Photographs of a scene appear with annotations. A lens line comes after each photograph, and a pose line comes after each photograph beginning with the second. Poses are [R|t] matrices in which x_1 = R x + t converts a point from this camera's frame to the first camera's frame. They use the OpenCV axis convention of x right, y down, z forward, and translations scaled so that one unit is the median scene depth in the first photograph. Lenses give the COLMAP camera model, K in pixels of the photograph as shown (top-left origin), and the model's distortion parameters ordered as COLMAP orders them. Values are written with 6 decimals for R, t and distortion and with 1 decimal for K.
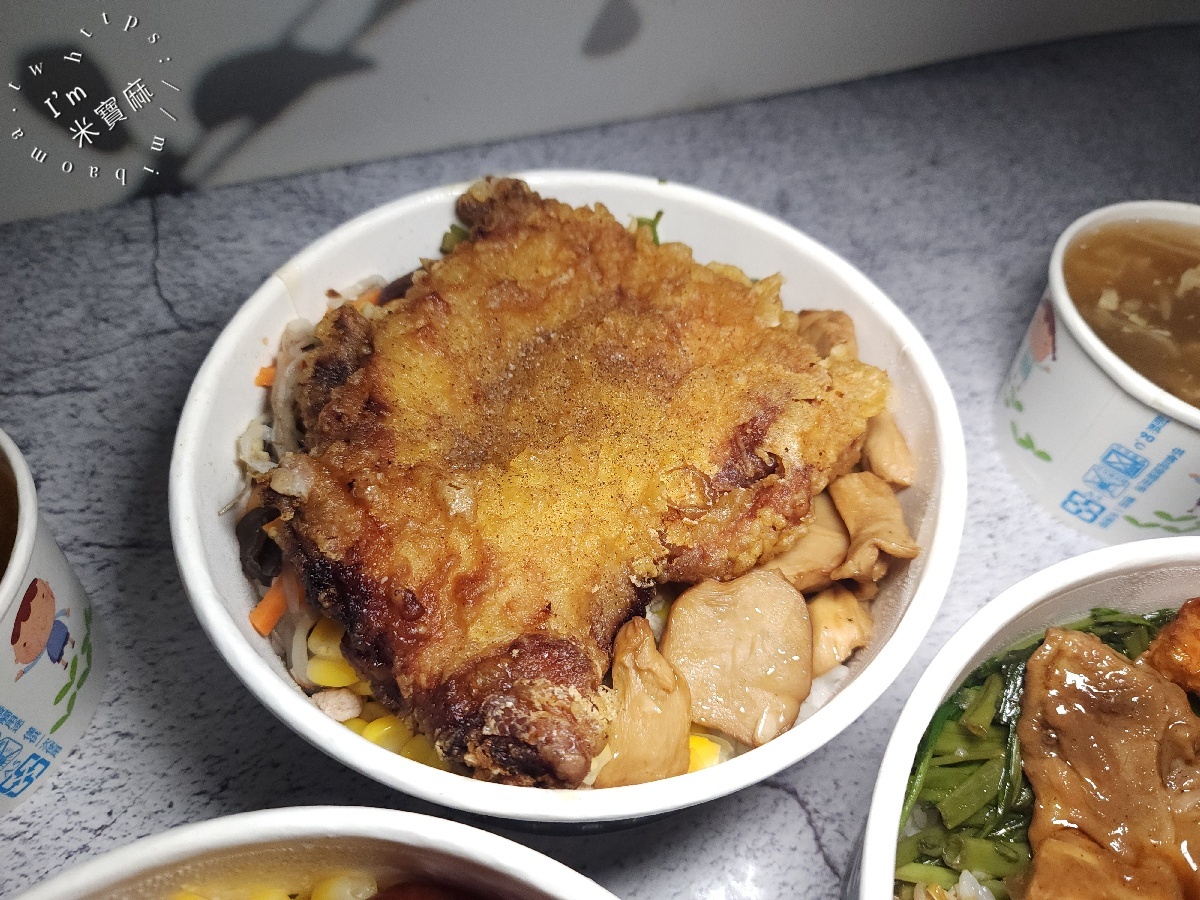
lens RADIAL K [[824.7, 0, 600.0], [0, 824.7, 450.0], [0, 0, 1]] dist [-0.000372, -0.029473]
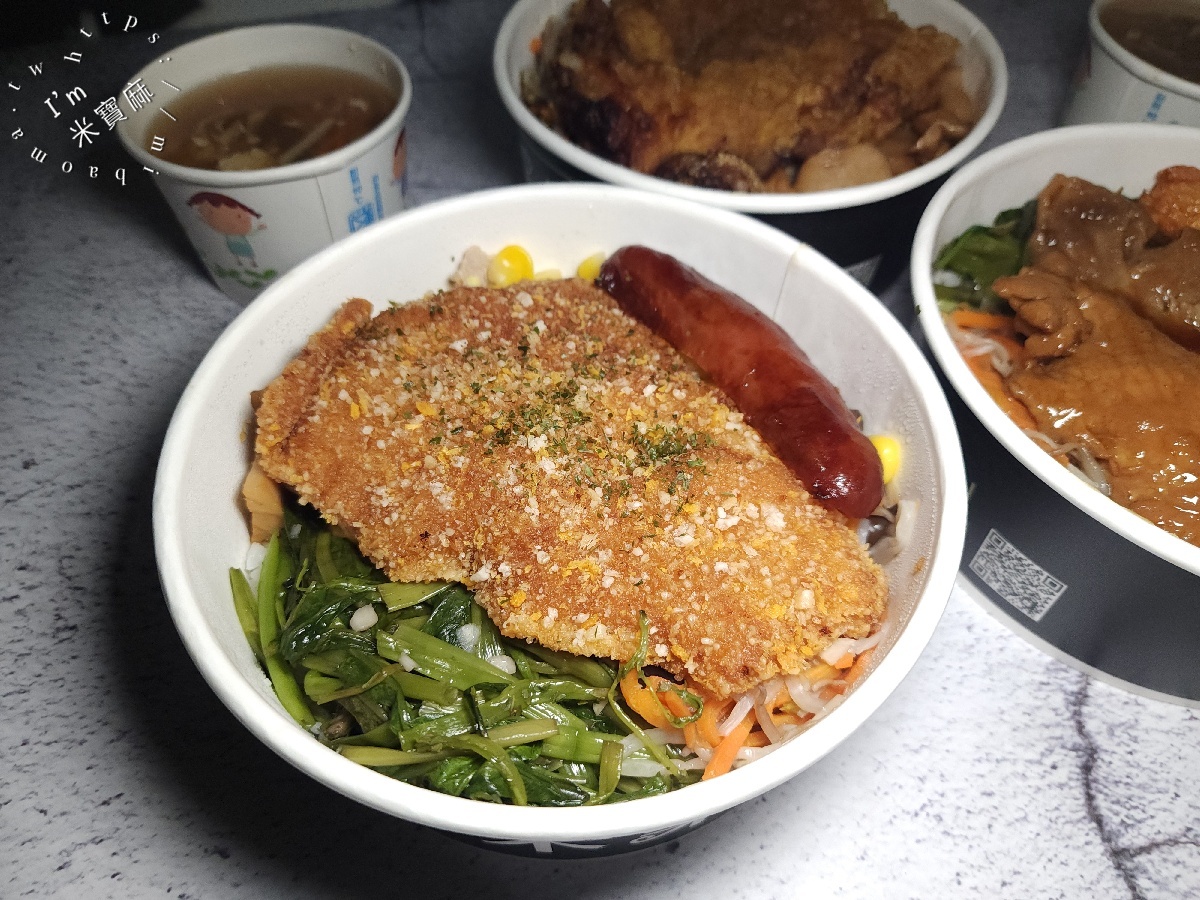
lens RADIAL K [[824.7, 0, 600.0], [0, 824.7, 450.0], [0, 0, 1]] dist [-0.000372, -0.029473]
pose [[0.993411, 0.078474, -0.083528, -0.113443], [-0.078705, 0.996898, 0.000527, 0.737543], [0.083310, 0.006051, 0.996505, -0.548064]]
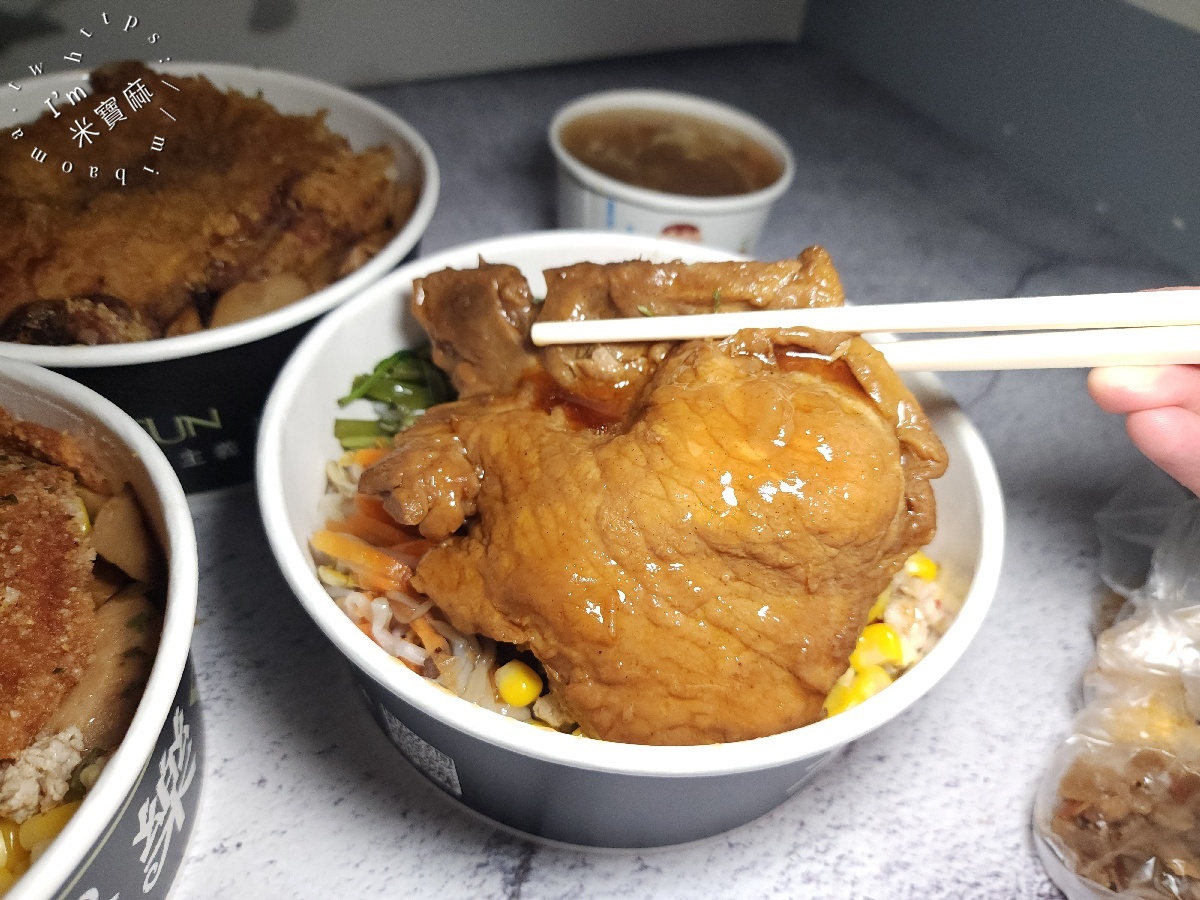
lens RADIAL K [[824.7, 0, 600.0], [0, 824.7, 450.0], [0, 0, 1]] dist [-0.000372, -0.029473]
pose [[0.980667, -0.057403, 0.187076, 0.437438], [0.079912, 0.990136, -0.115084, 0.636878], [-0.178624, 0.127809, 0.975581, -0.413682]]
